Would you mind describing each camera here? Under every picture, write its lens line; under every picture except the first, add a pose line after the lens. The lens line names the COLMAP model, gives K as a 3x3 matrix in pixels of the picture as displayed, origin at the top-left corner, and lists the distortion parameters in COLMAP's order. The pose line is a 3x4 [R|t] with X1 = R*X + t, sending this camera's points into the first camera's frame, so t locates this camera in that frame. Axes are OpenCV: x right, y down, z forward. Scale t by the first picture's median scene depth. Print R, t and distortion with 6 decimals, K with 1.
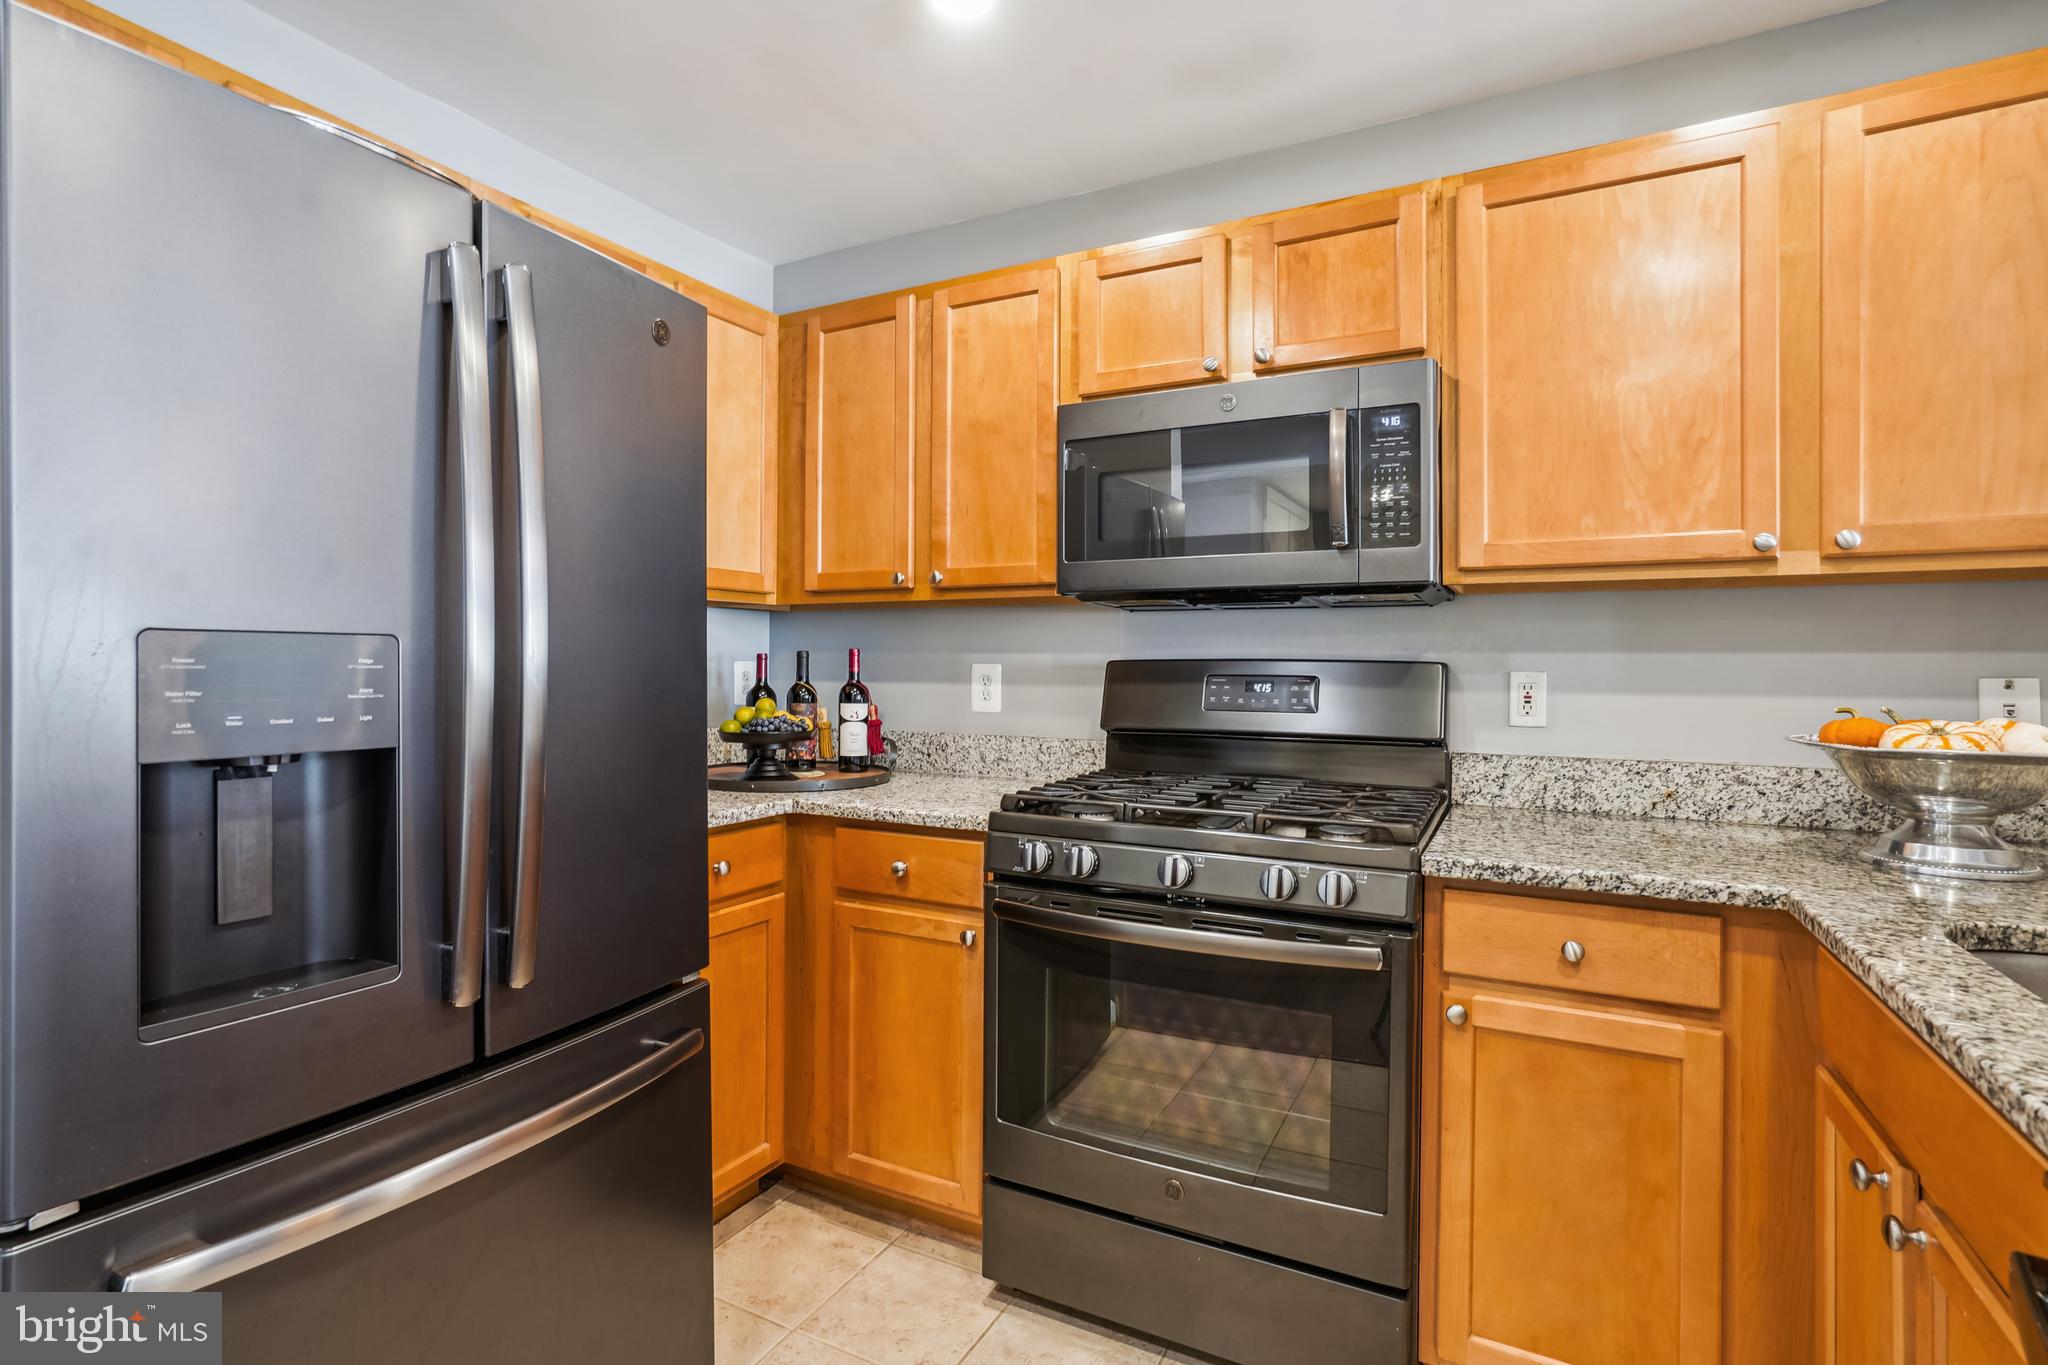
lens RADIAL K [[991.3, 0, 1020.6], [0, 991.3, 661.3], [0, 0, 1]] dist [-0.044481, 0.027487]
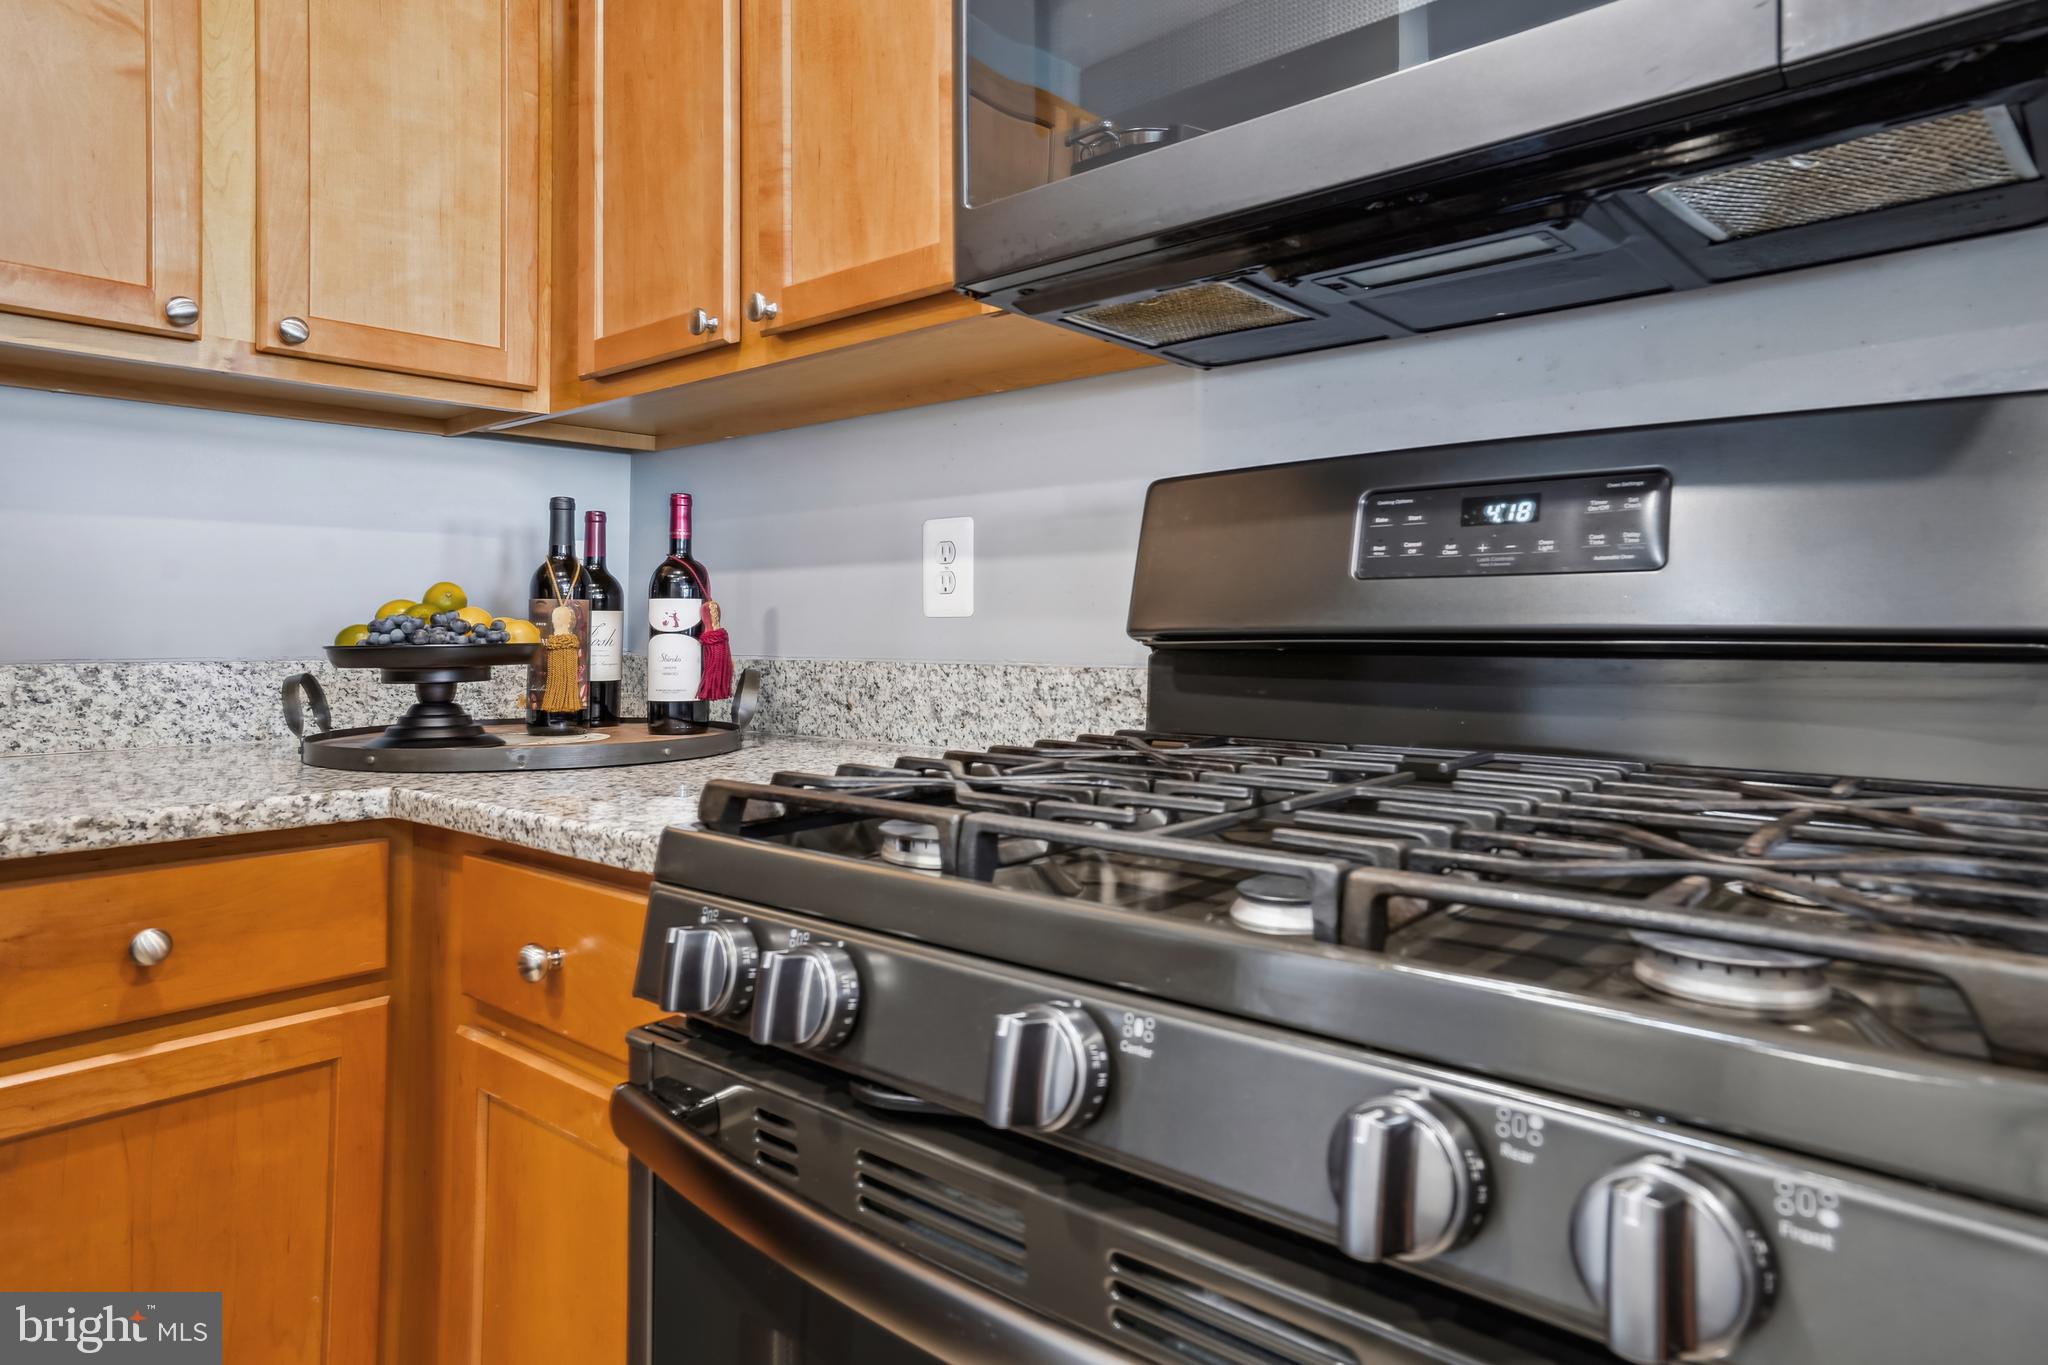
lens RADIAL K [[1256.0, 0, 1026.9], [0, 1256.0, 591.1], [0, 0, 1]] dist [0.005773, 0.001602]
pose [[0.971607, -0.016948, -0.235991, 0.196479], [0.010665, 0.999554, -0.027876, 0.074079], [0.236358, 0.024568, 0.971355, 0.544663]]
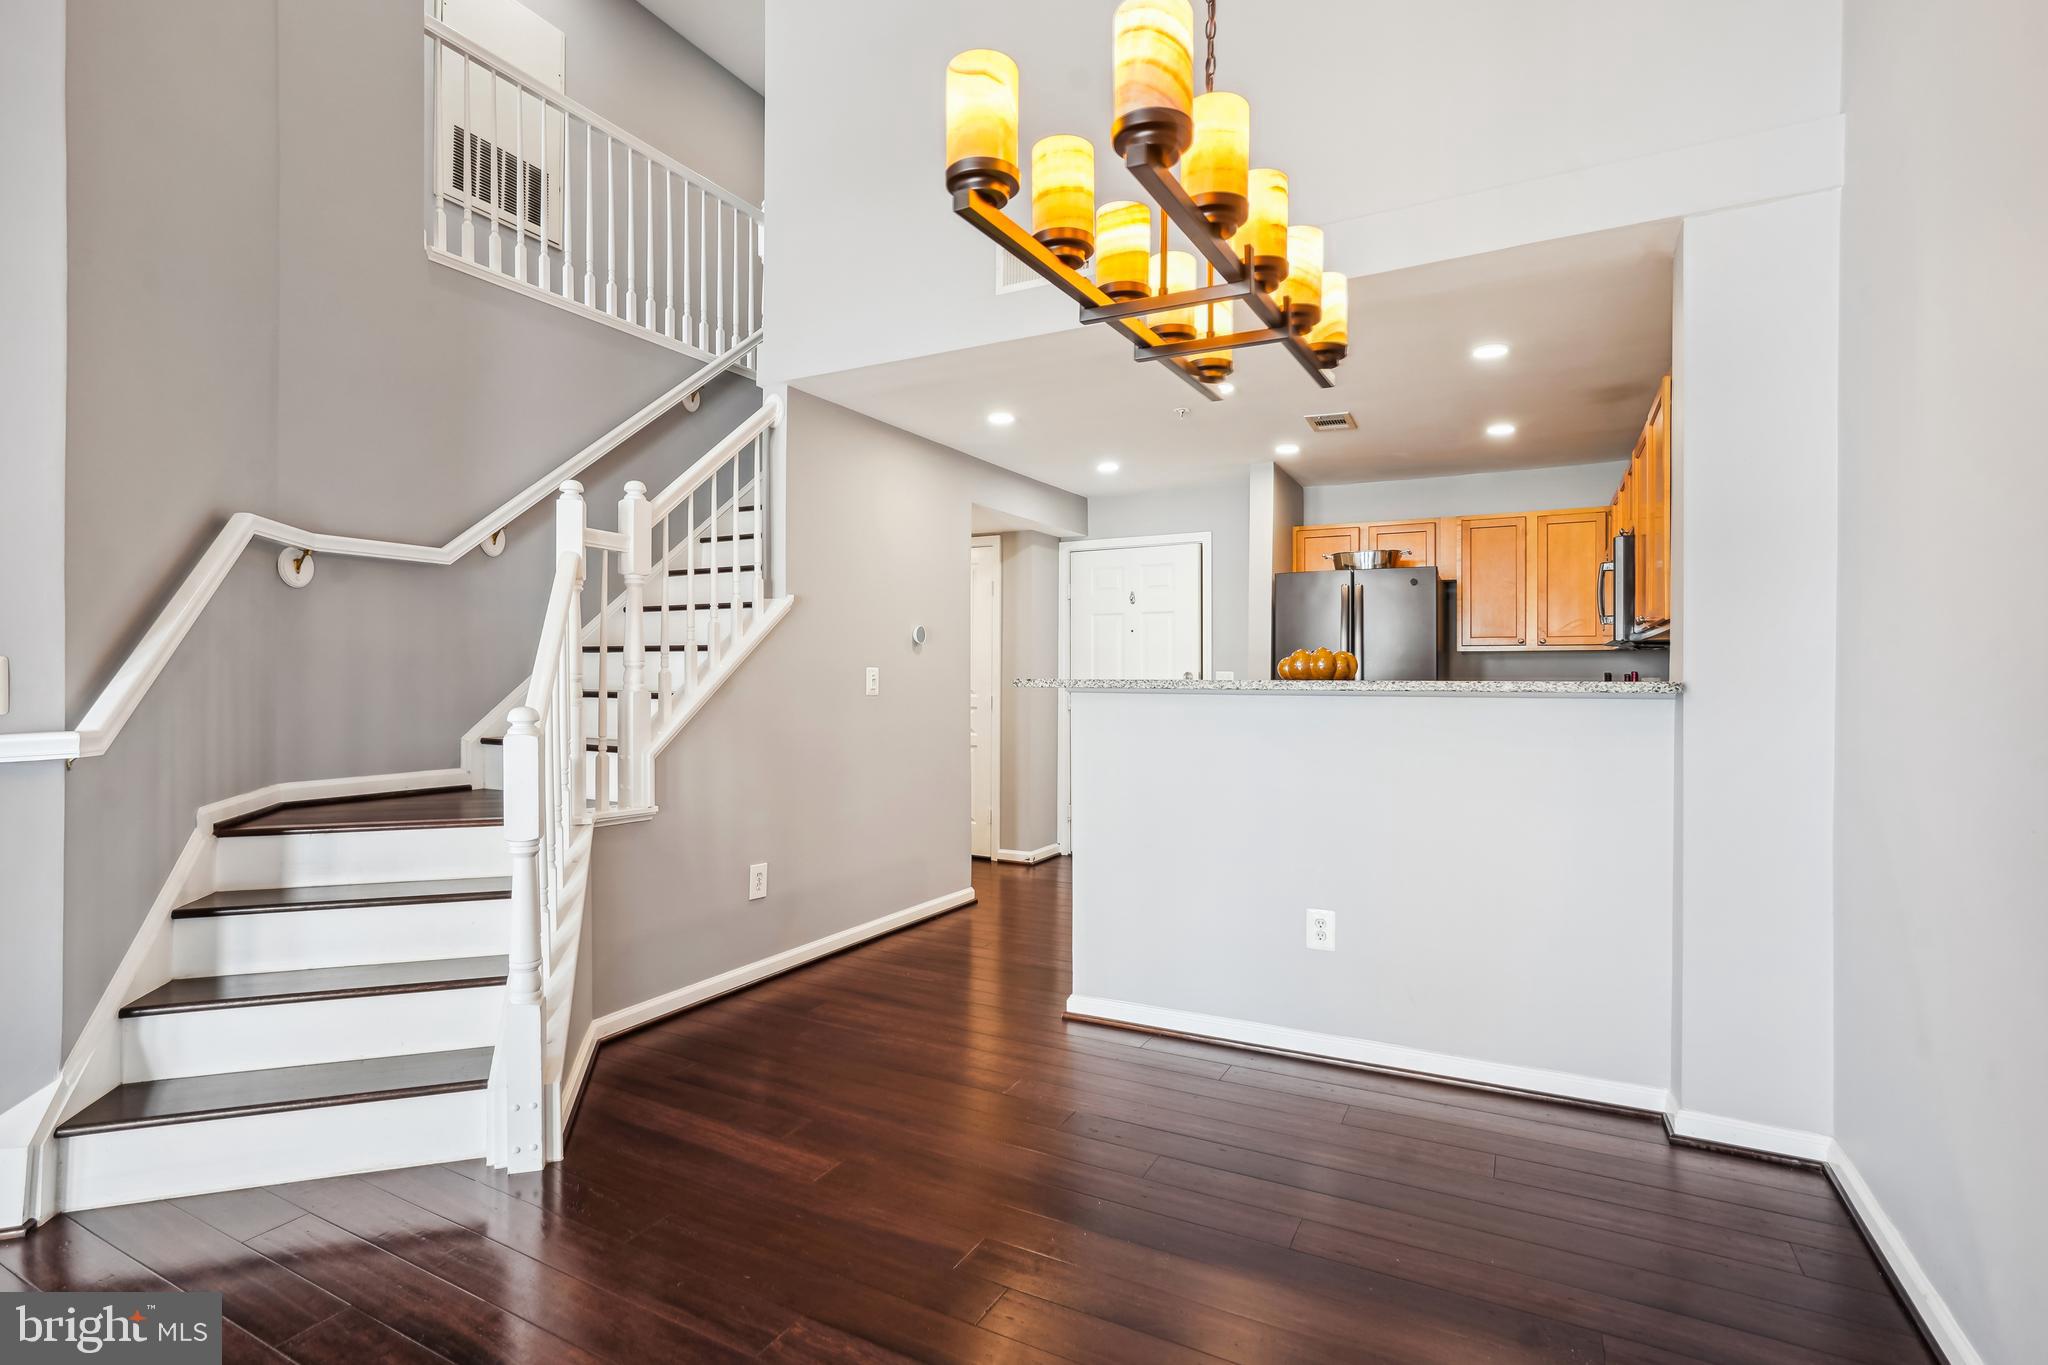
lens RADIAL K [[982.2, 0, 1024.3], [0, 982.2, 677.1], [0, 0, 1]] dist [-0.039780, 0.020903]
pose [[0.004650, -0.006019, -0.999971, 2.278323], [0.004458, 0.999972, -0.005999, 0.009935], [0.999979, -0.004430, 0.004677, -0.291983]]
